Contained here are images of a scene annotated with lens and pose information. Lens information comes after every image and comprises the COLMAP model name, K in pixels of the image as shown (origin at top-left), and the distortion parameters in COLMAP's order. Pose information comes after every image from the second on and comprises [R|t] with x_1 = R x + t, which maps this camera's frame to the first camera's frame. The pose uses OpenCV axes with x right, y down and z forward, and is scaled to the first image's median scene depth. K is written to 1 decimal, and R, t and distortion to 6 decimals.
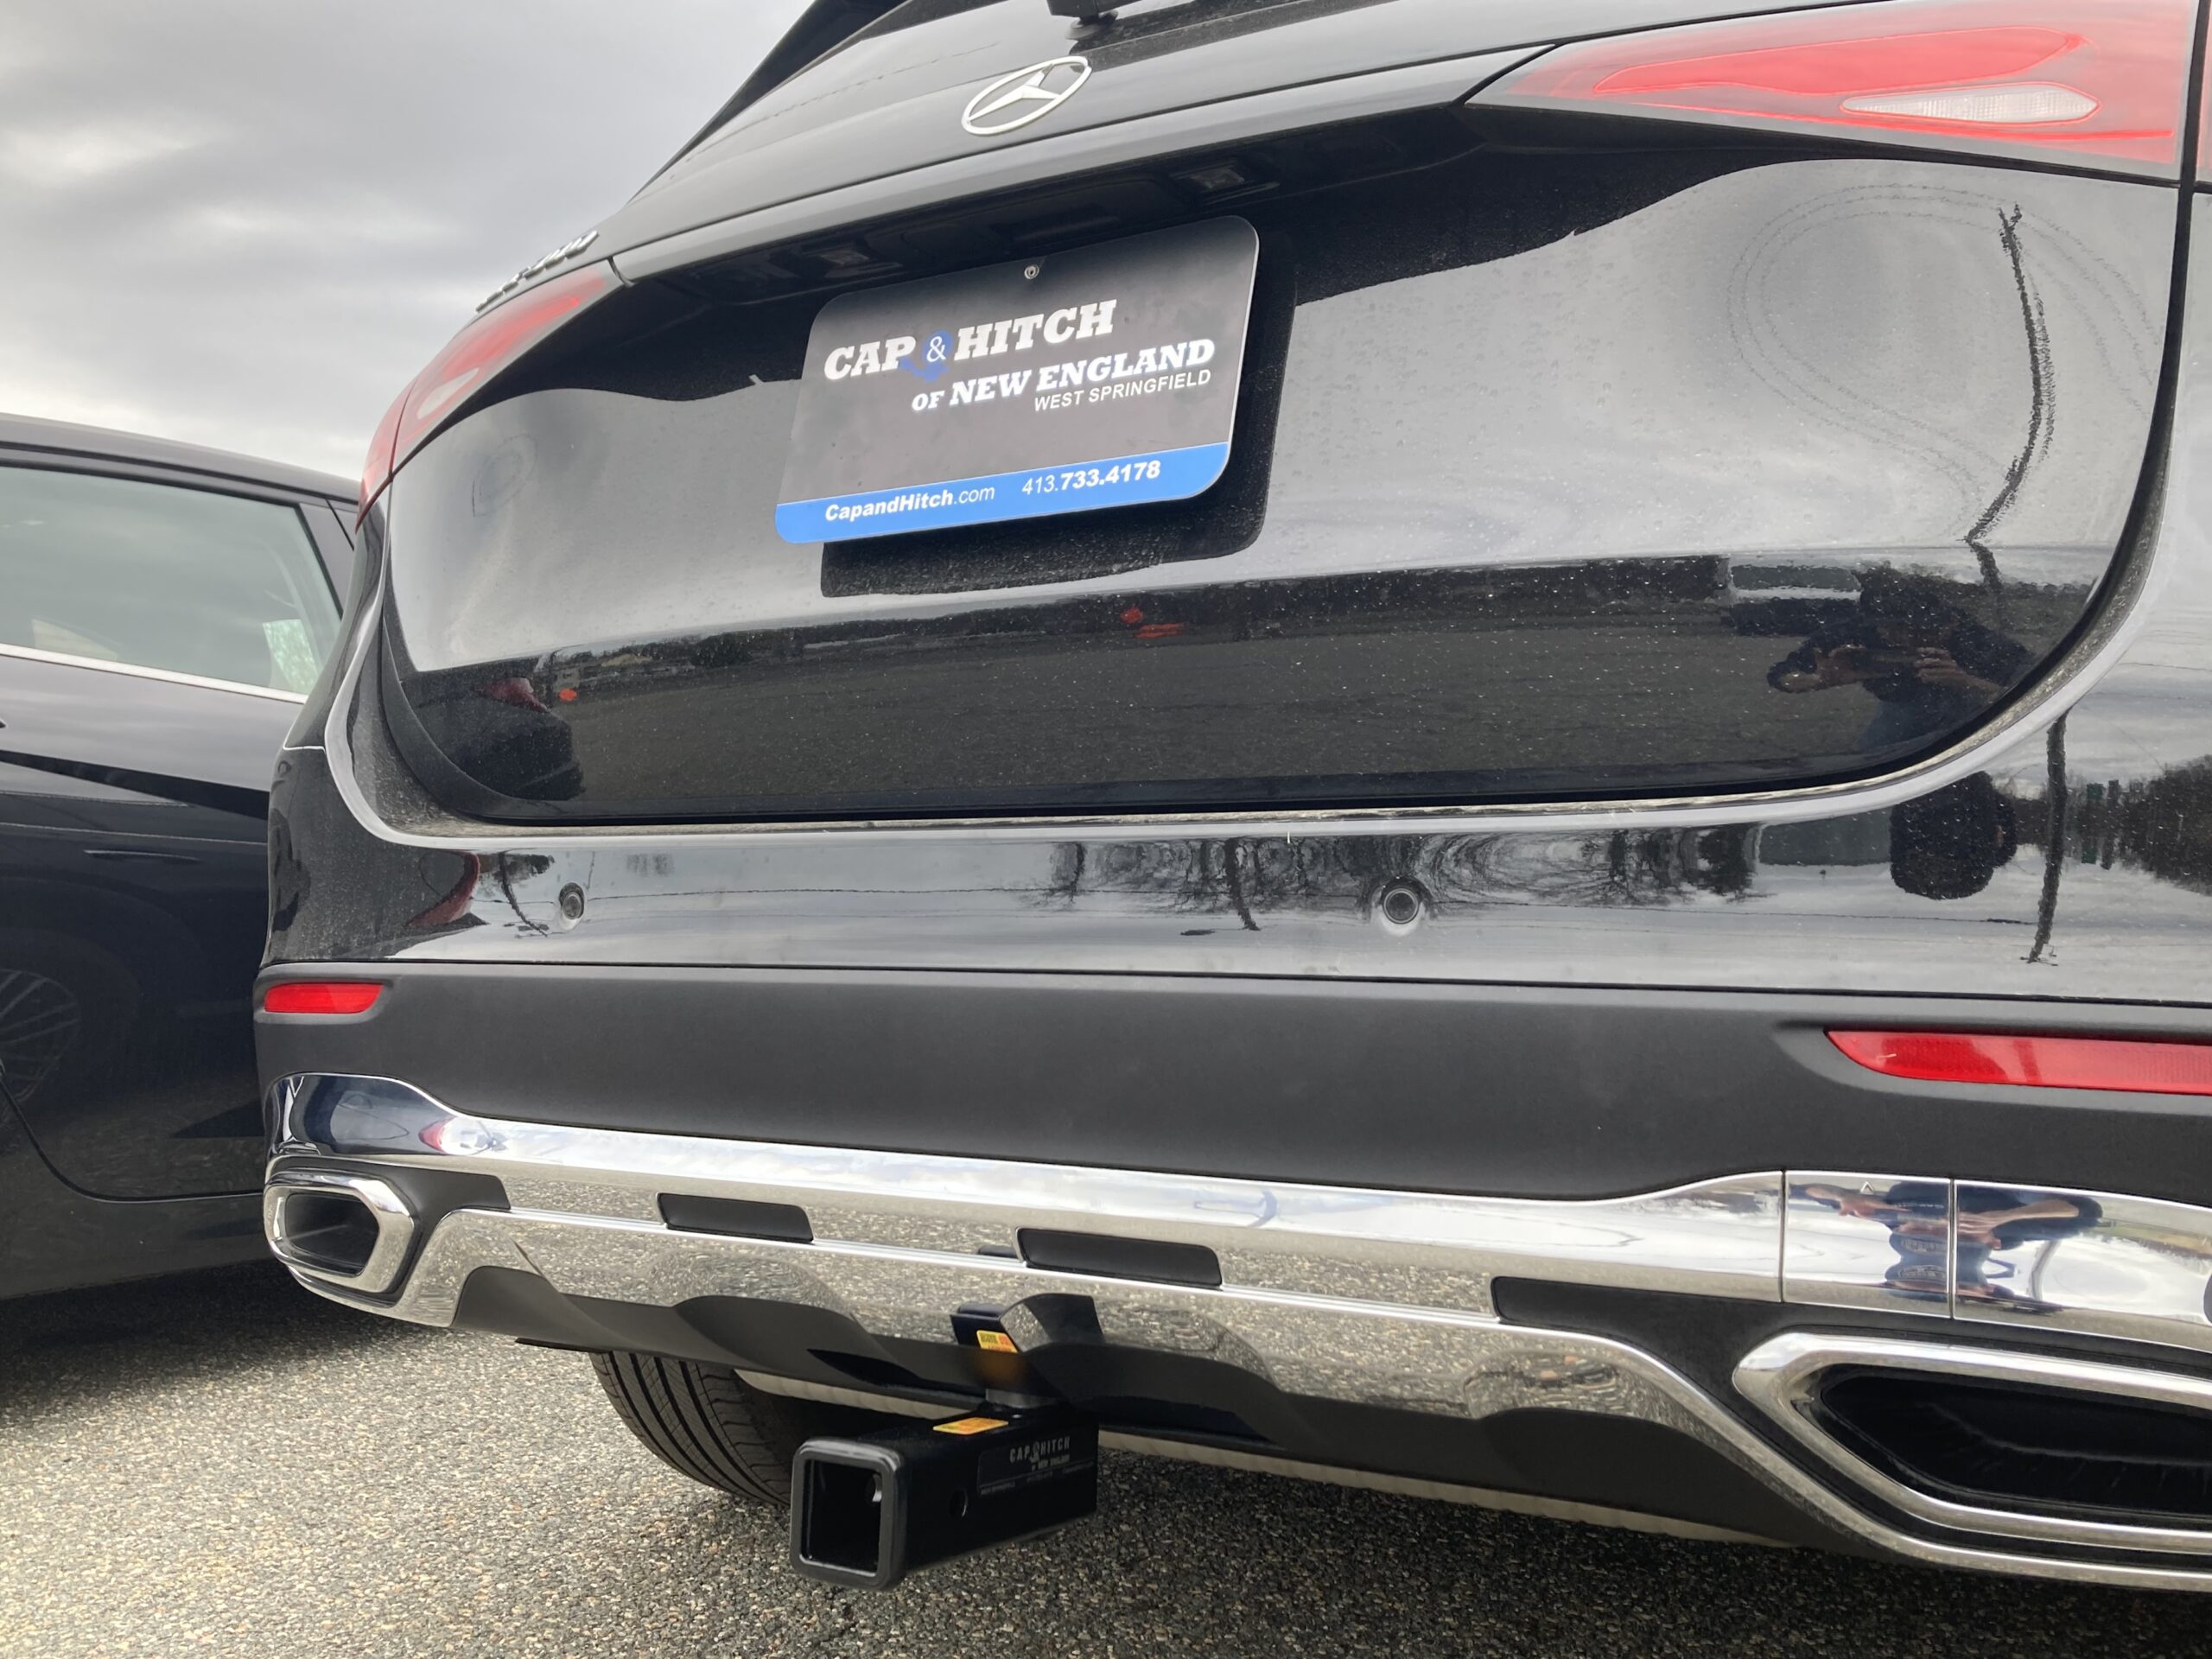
lens RADIAL K [[2007.5, 0, 1106.0], [0, 2007.5, 829.5], [0, 0, 1]] dist [-0.008268, 0.054472]
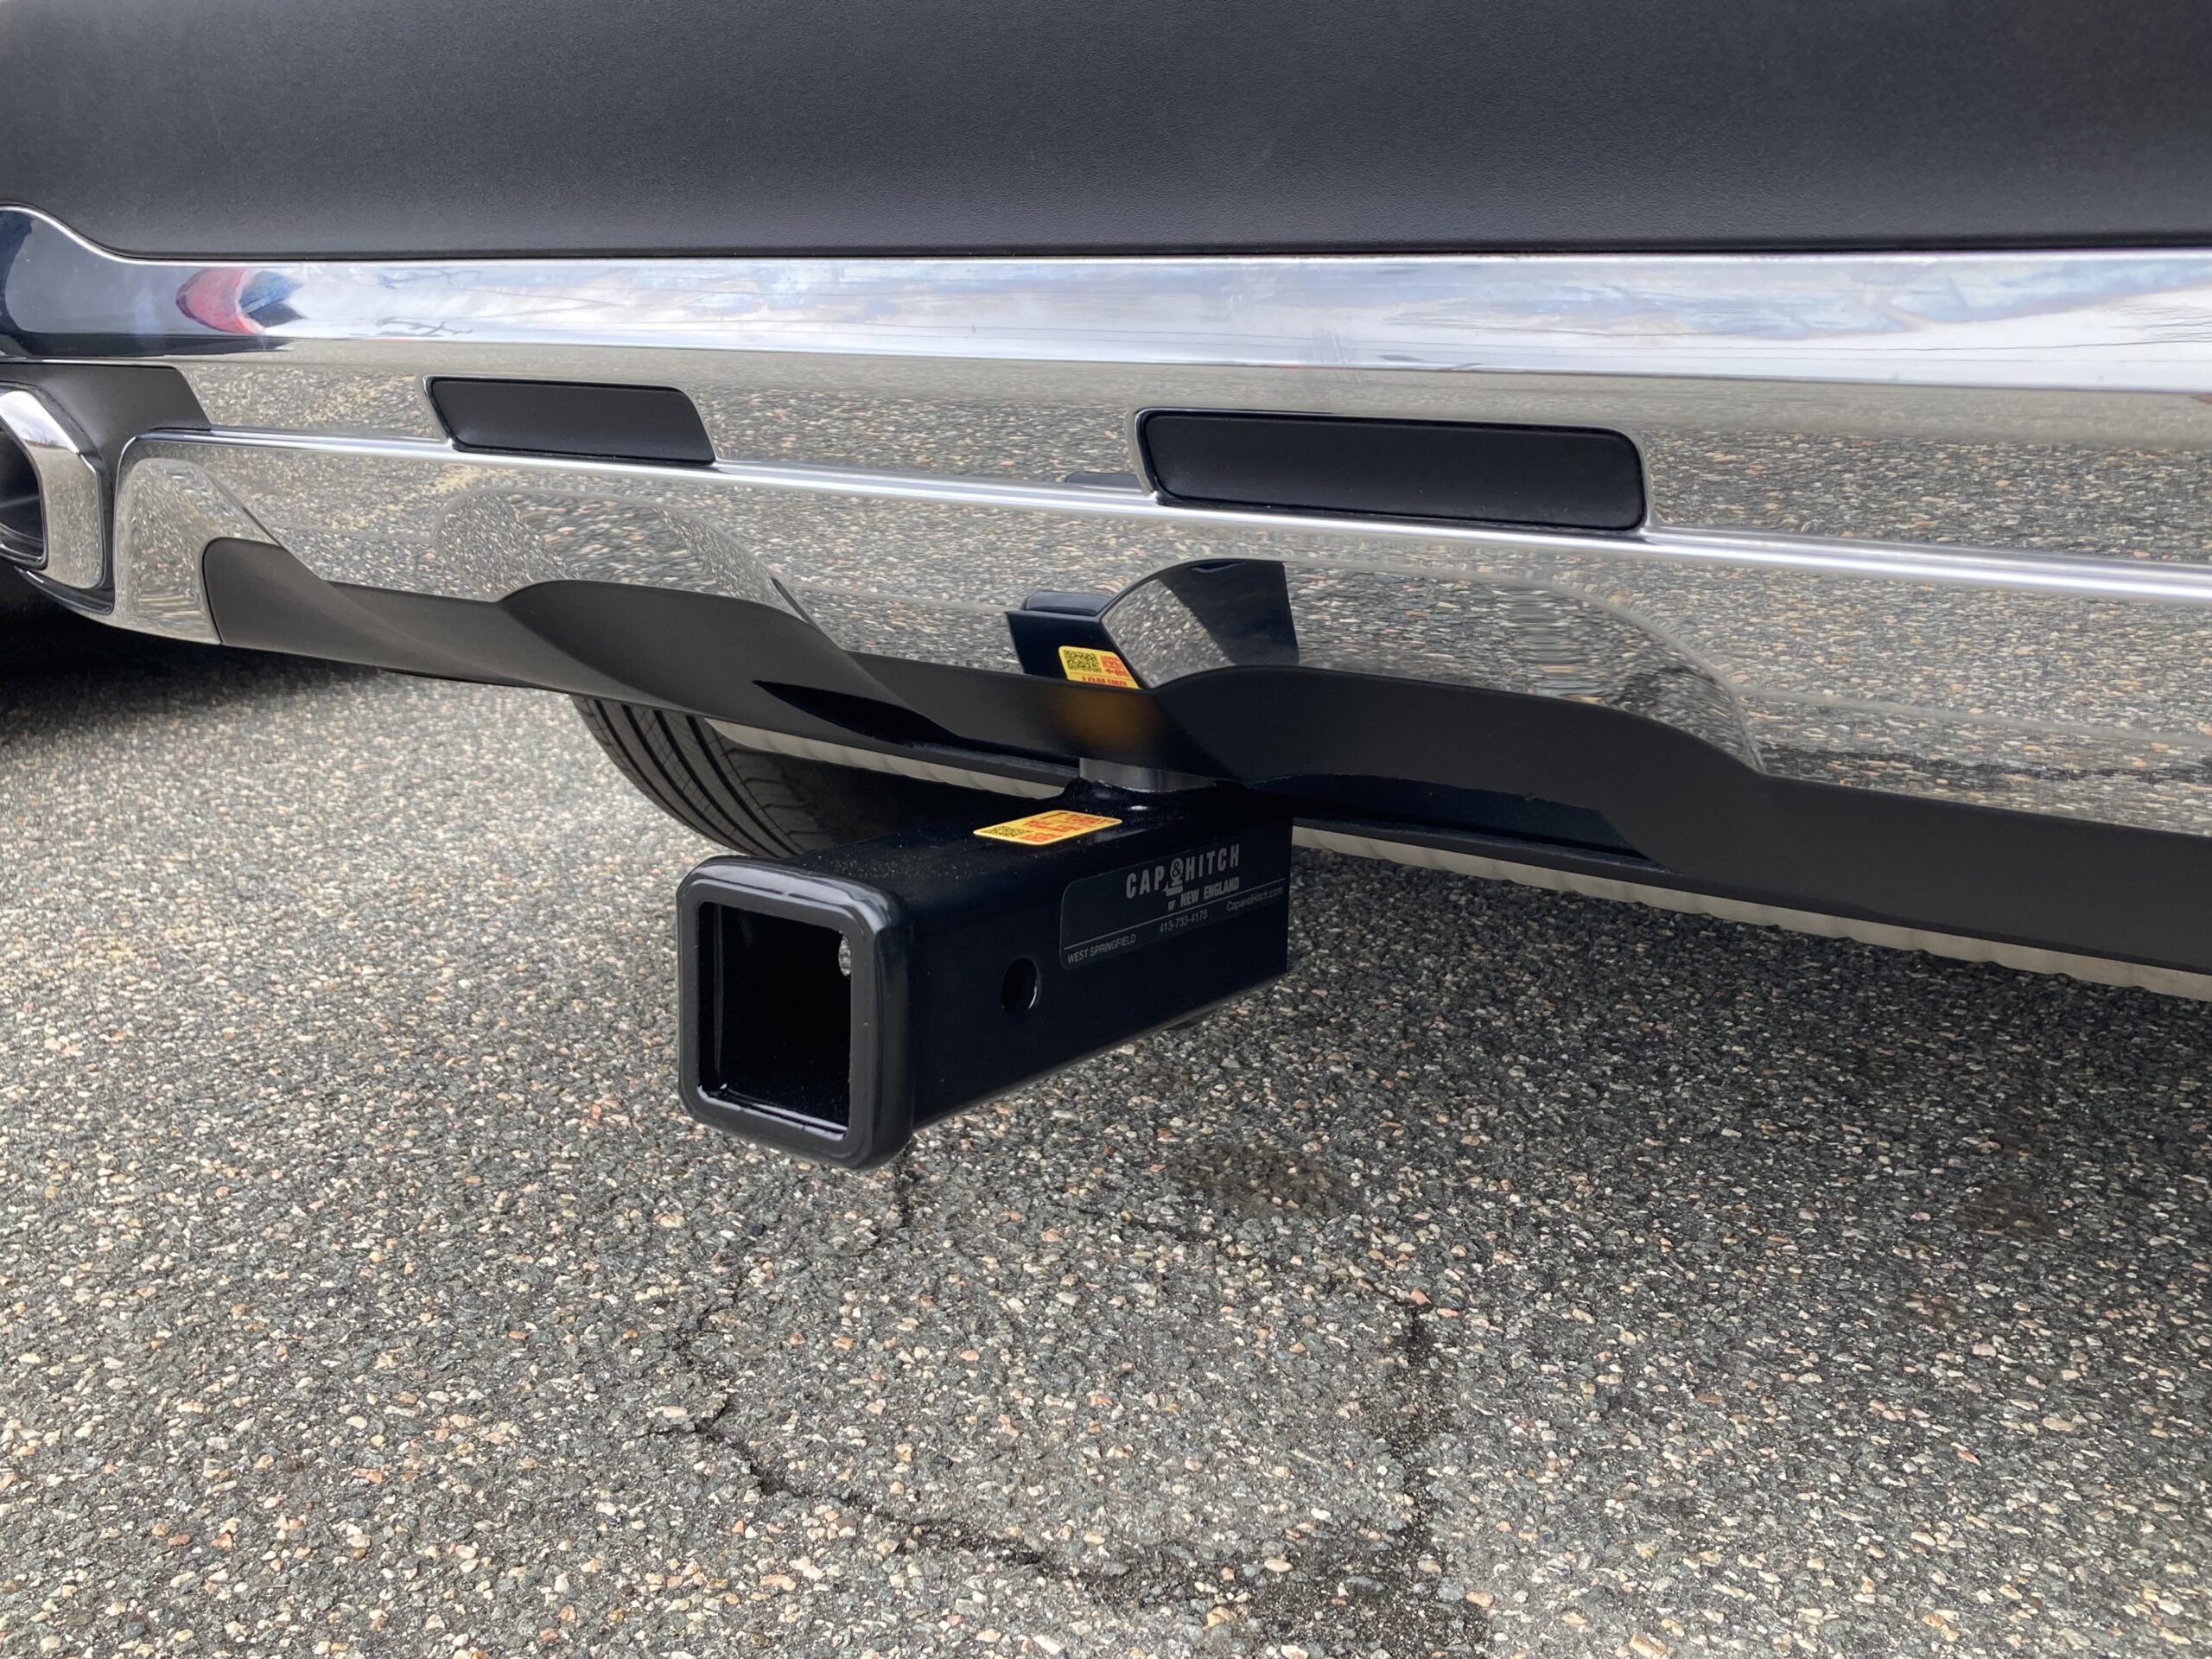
lens RADIAL K [[2007.5, 0, 1106.0], [0, 2007.5, 829.5], [0, 0, 1]] dist [-0.008268, 0.054472]
pose [[0.998346, 0.006244, -0.057159, -0.014897], [0.012318, 0.947780, 0.318688, 0.085131], [0.056164, -0.318865, 0.946135, 0.326238]]
